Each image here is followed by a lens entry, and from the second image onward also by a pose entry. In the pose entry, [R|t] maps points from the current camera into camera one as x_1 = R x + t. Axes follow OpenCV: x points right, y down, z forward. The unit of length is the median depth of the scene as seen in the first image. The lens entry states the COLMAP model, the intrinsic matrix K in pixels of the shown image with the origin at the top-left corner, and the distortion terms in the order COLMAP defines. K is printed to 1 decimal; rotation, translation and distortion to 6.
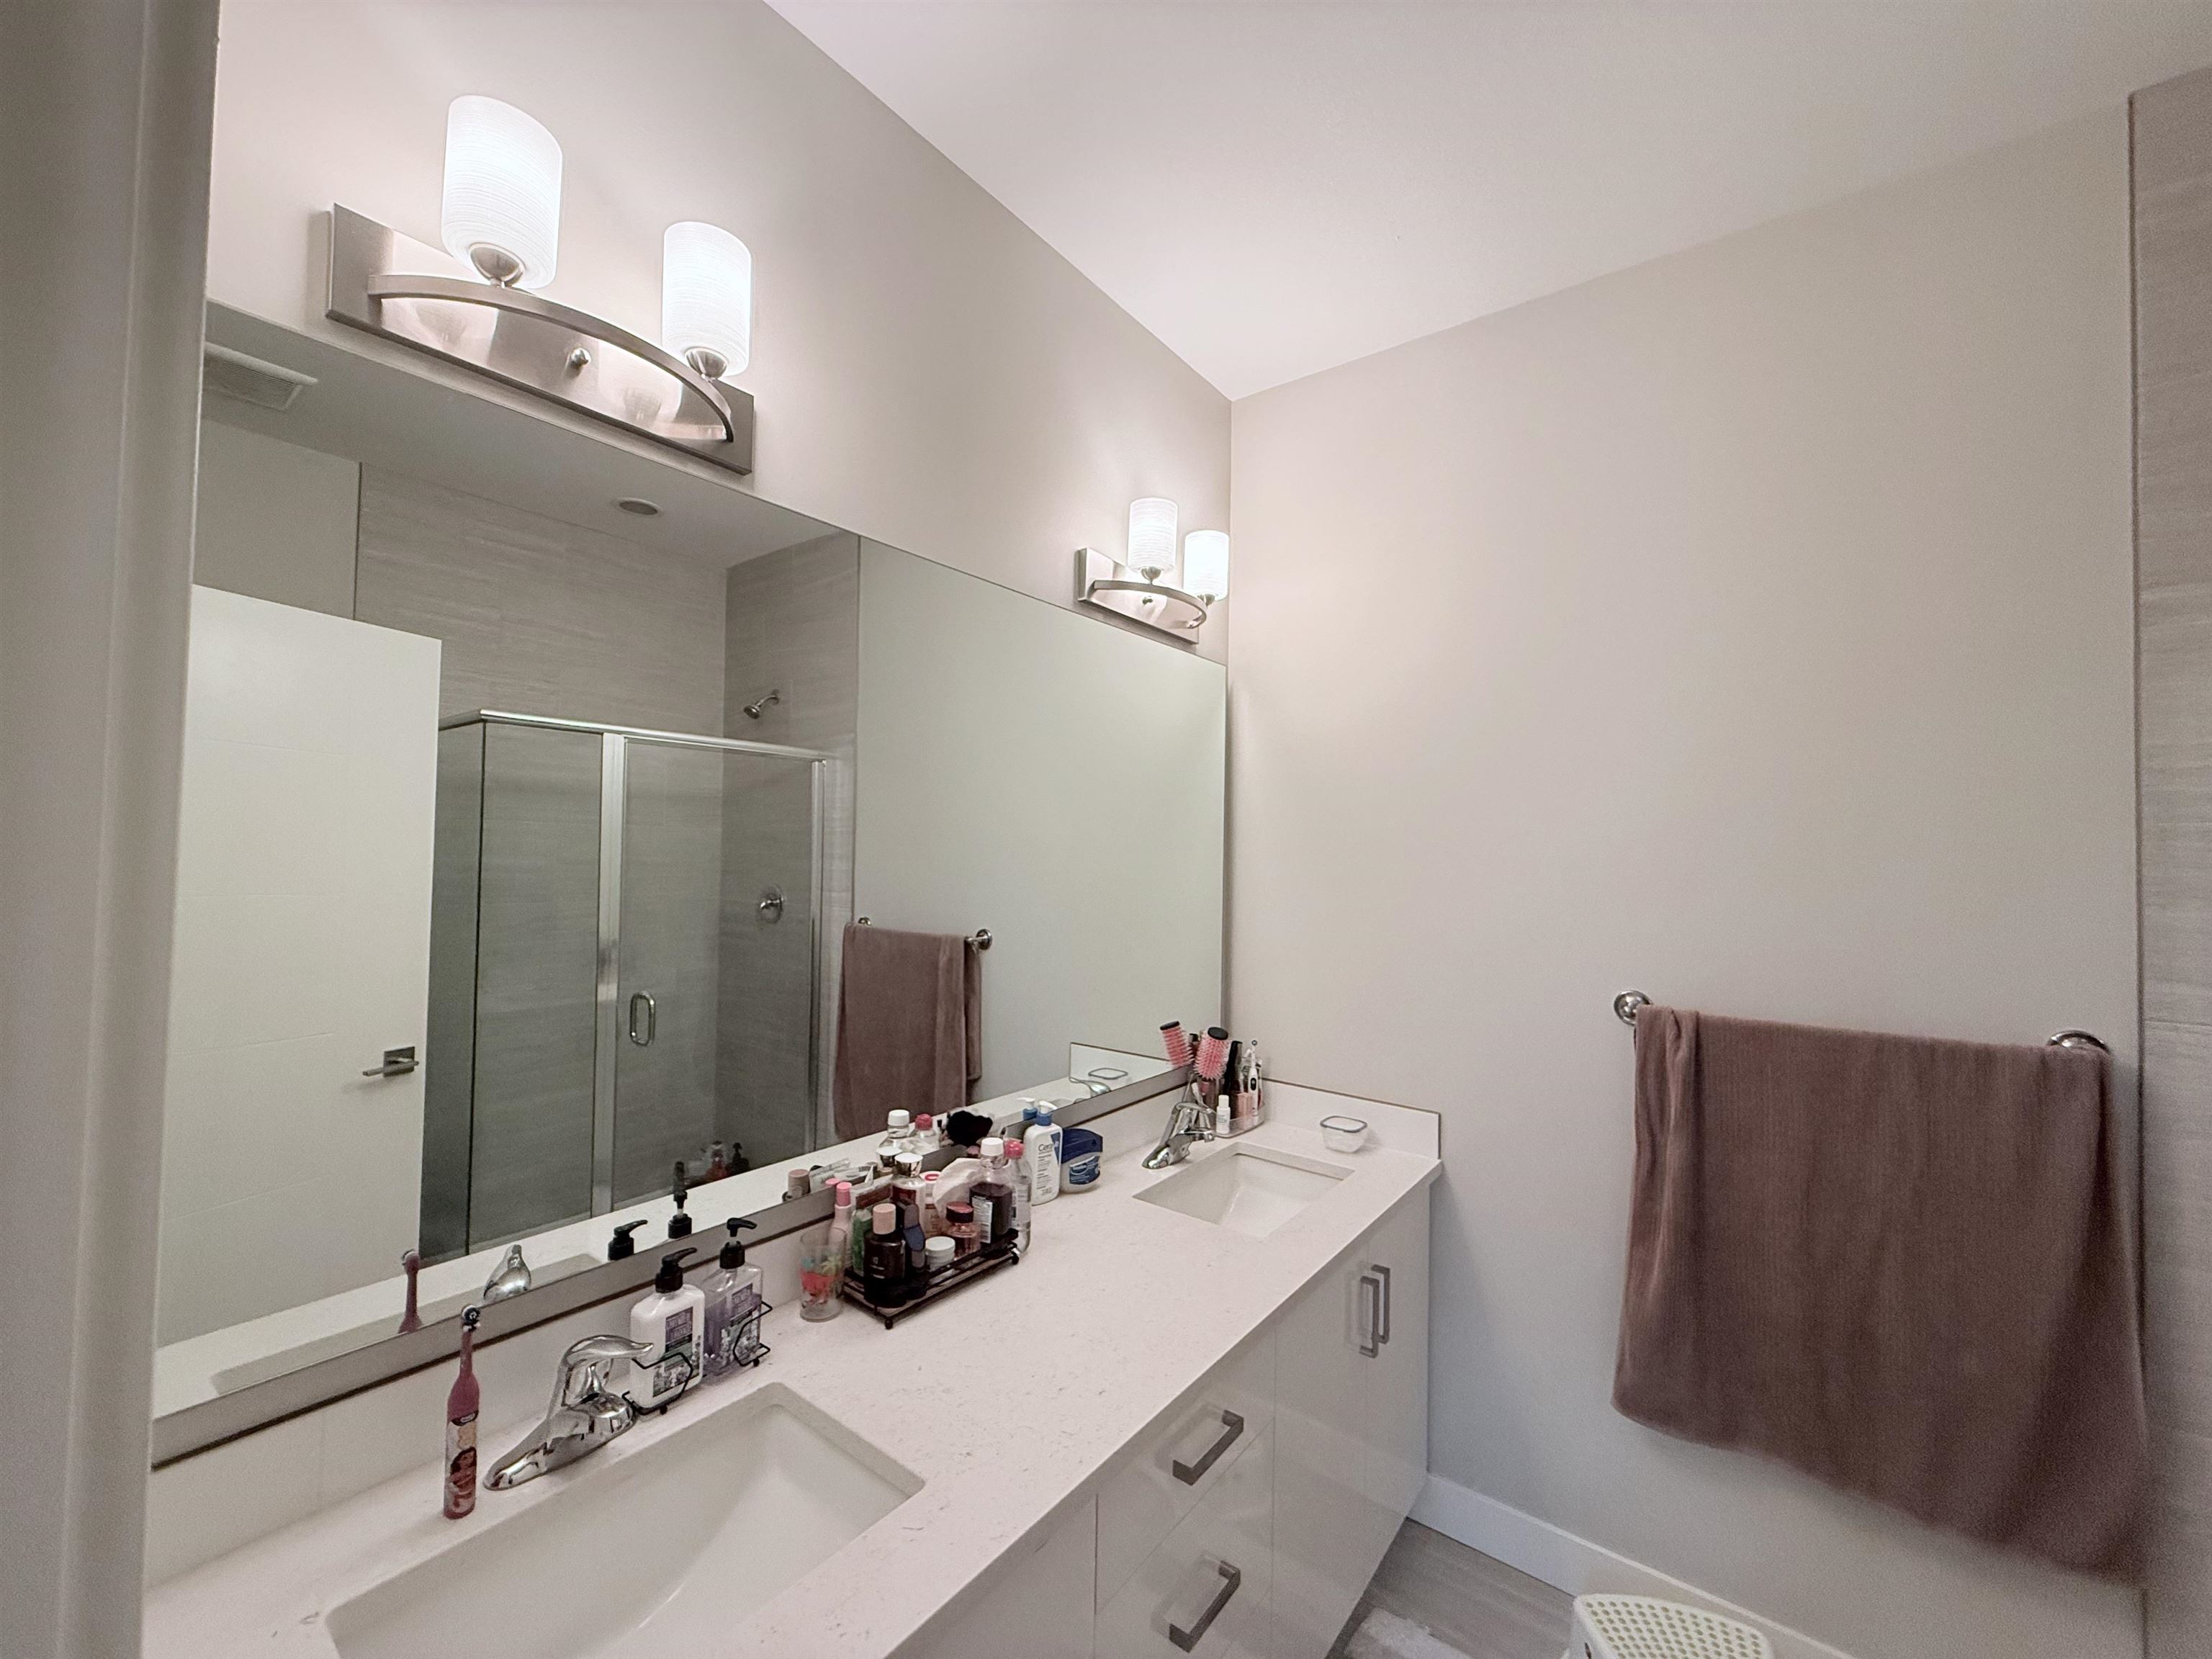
lens RADIAL K [[874.1, 0, 1098.1], [0, 874.1, 830.0], [0, 0, 1]] dist [-0.001654, 0.000074]
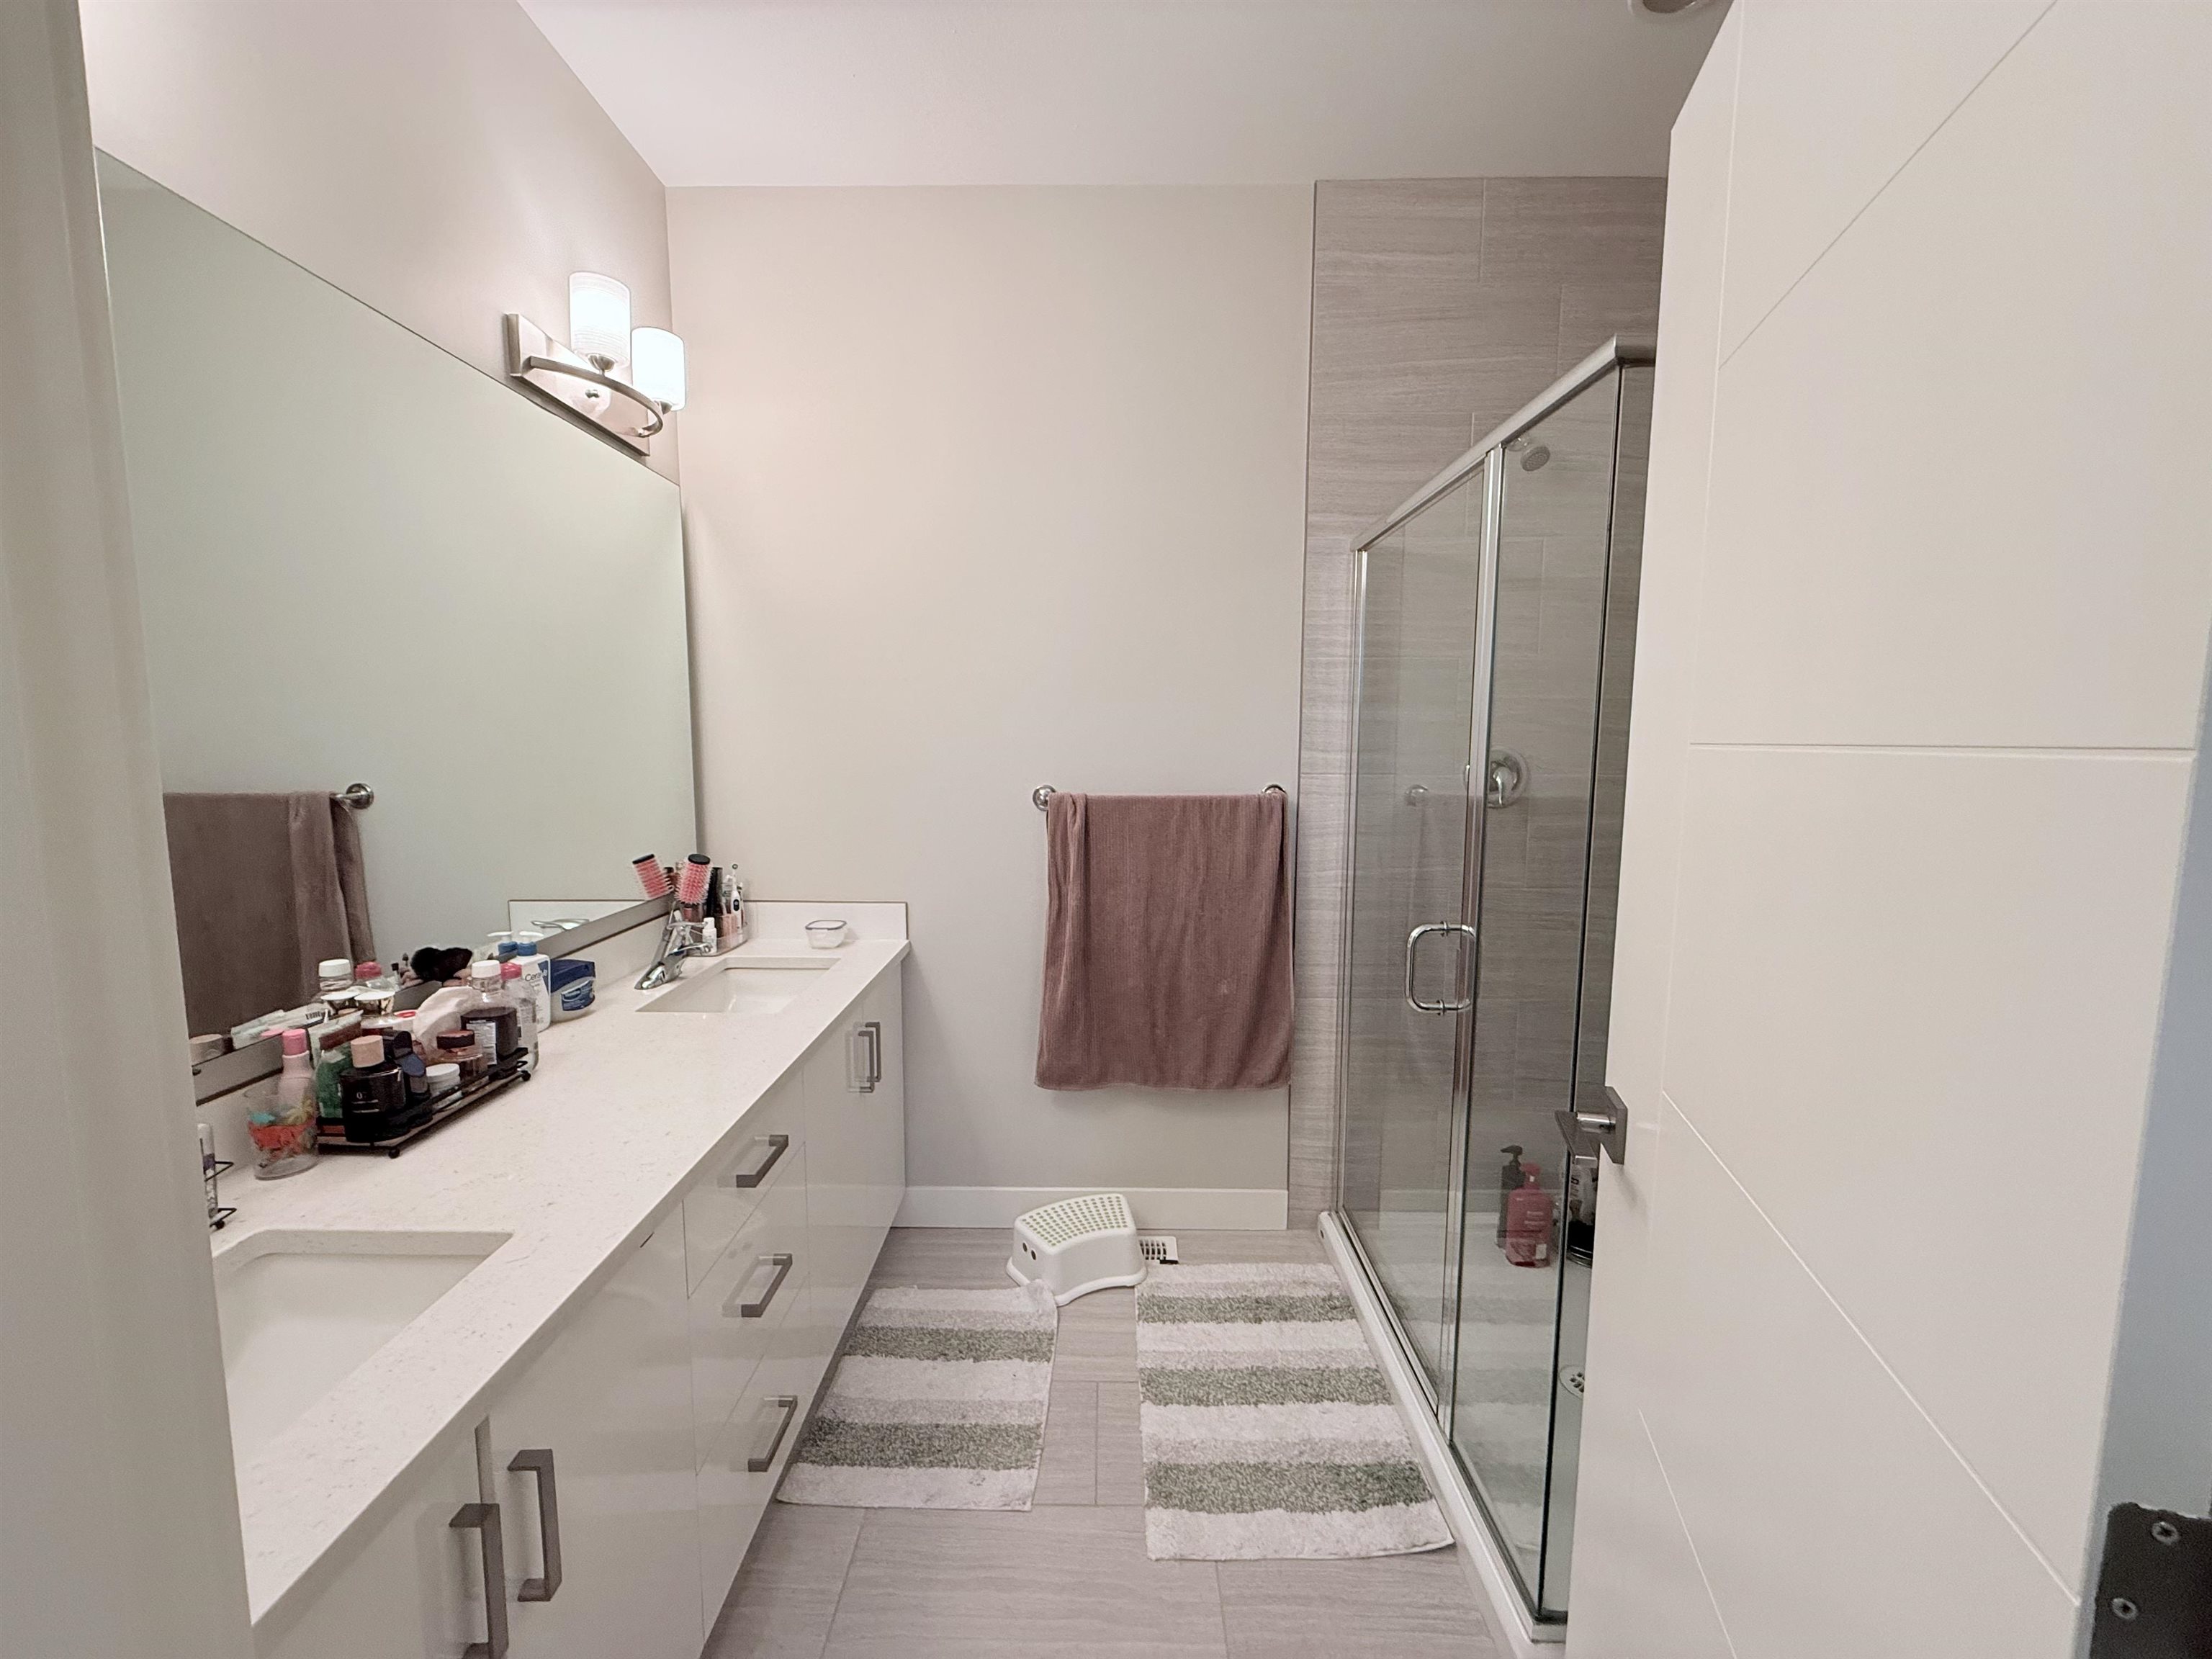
lens RADIAL K [[882.3, 0, 1095.7], [0, 882.3, 830.5], [0, 0, 1]] dist [0.001086, 0.000060]
pose [[0.797021, -0.079072, 0.598753, -0.138370], [-0.003349, 0.990799, 0.135304, 0.075342], [-0.603943, -0.109845, 0.789422, -0.113171]]
